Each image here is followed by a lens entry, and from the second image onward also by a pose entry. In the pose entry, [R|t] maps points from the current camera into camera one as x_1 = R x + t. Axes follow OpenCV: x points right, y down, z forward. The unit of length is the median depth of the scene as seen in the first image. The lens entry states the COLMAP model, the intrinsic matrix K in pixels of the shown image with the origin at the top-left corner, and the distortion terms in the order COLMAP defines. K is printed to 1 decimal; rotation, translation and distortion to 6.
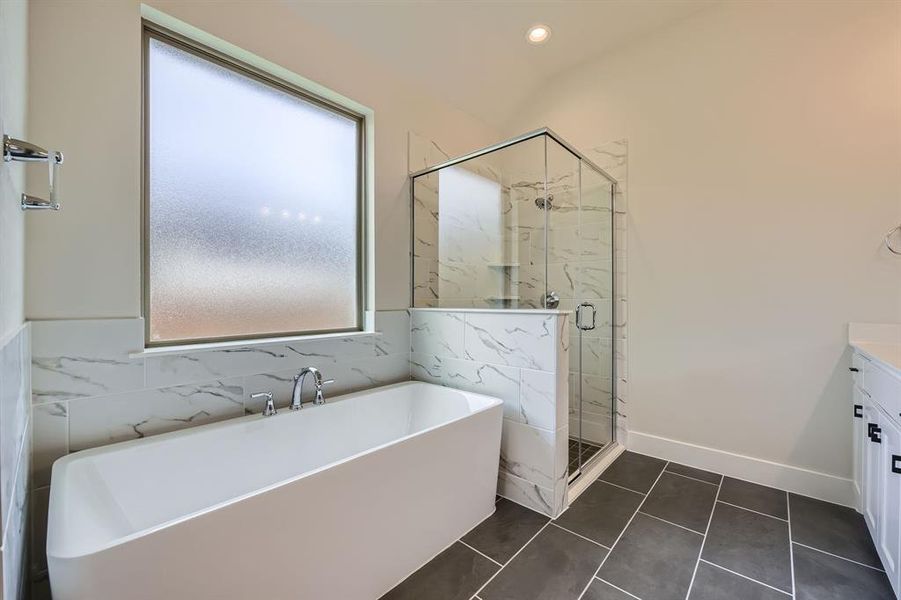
lens RADIAL K [[361.1, 0, 452.2], [0, 361.1, 299.0], [0, 0, 1]] dist [-0.006667, 0.000248]
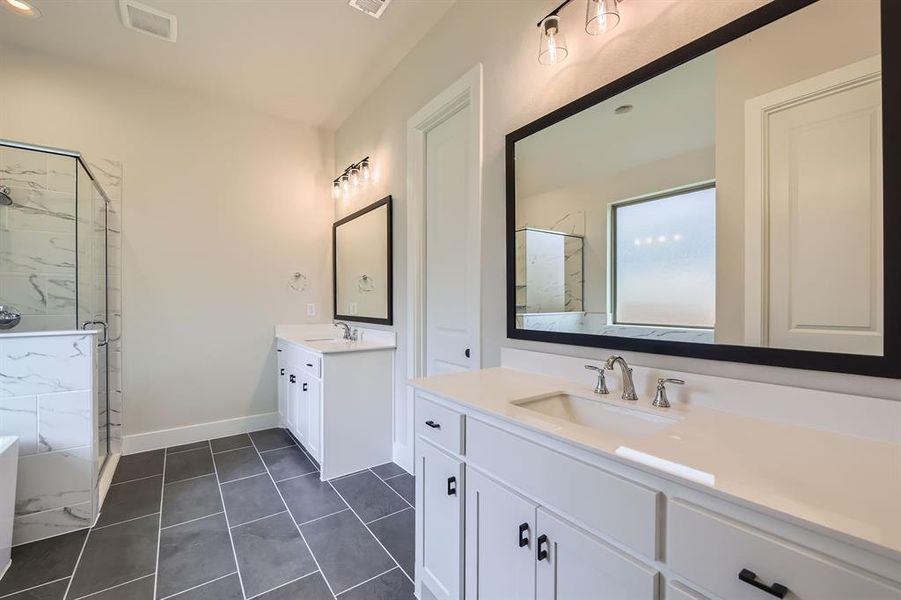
lens RADIAL K [[361.1, 0, 451.2], [0, 361.1, 302.0], [0, 0, 1]] dist [-0.006667, 0.000248]
pose [[0.199884, 0.001311, 0.979819, -0.489347], [-0.002123, 0.999997, -0.000905, -0.048877], [-0.979817, -0.001899, 0.199887, -0.224424]]
